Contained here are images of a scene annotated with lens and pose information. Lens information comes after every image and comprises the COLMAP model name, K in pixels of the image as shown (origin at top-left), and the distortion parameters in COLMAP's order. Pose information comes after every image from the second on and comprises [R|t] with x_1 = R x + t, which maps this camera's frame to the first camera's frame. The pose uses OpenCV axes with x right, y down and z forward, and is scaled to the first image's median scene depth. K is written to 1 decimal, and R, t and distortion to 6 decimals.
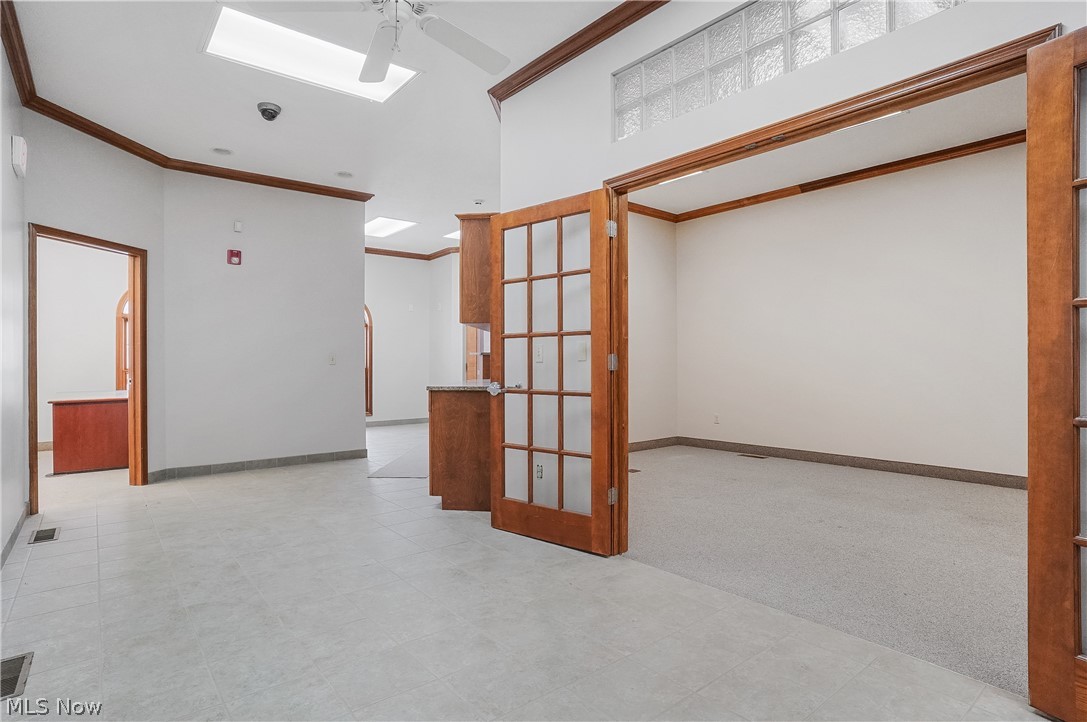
lens RADIAL K [[569.9, 0, 543.5], [0, 569.9, 361.0], [0, 0, 1]] dist [-0.077798, 0.040806]
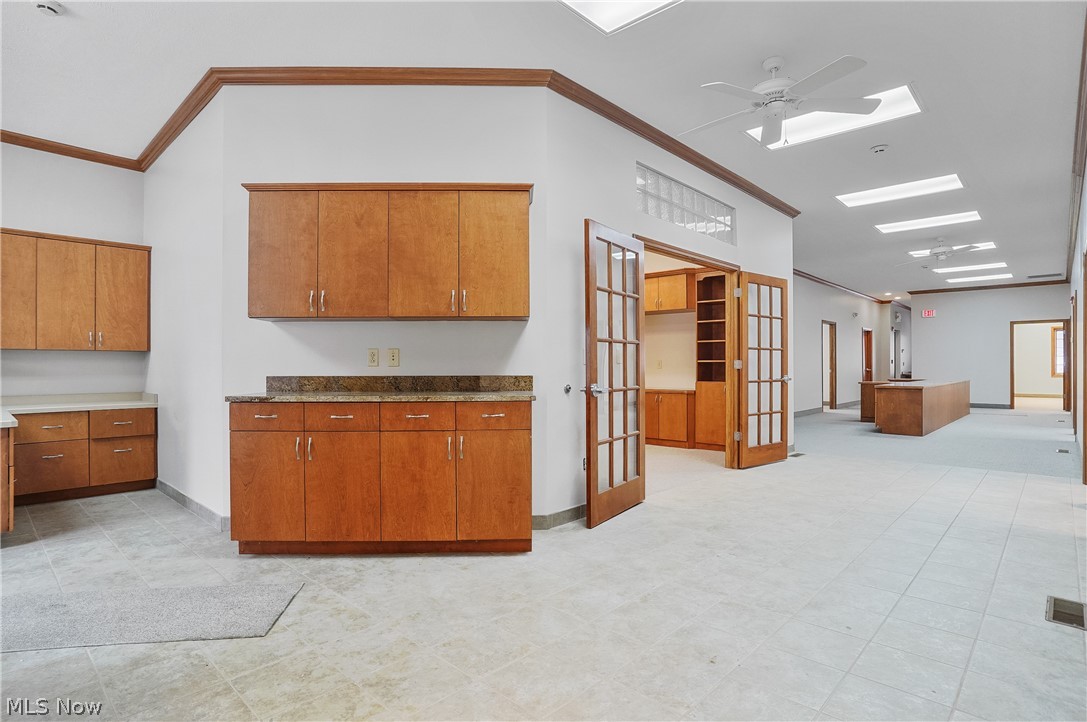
lens RADIAL K [[569.9, 0, 543.5], [0, 569.9, 361.0], [0, 0, 1]] dist [-0.077798, 0.040806]
pose [[-0.129409, 0.011356, 0.991526, -0.802392], [0.001251, 0.999935, -0.011289, 0.006030], [-0.991591, -0.000220, -0.129415, 0.904543]]
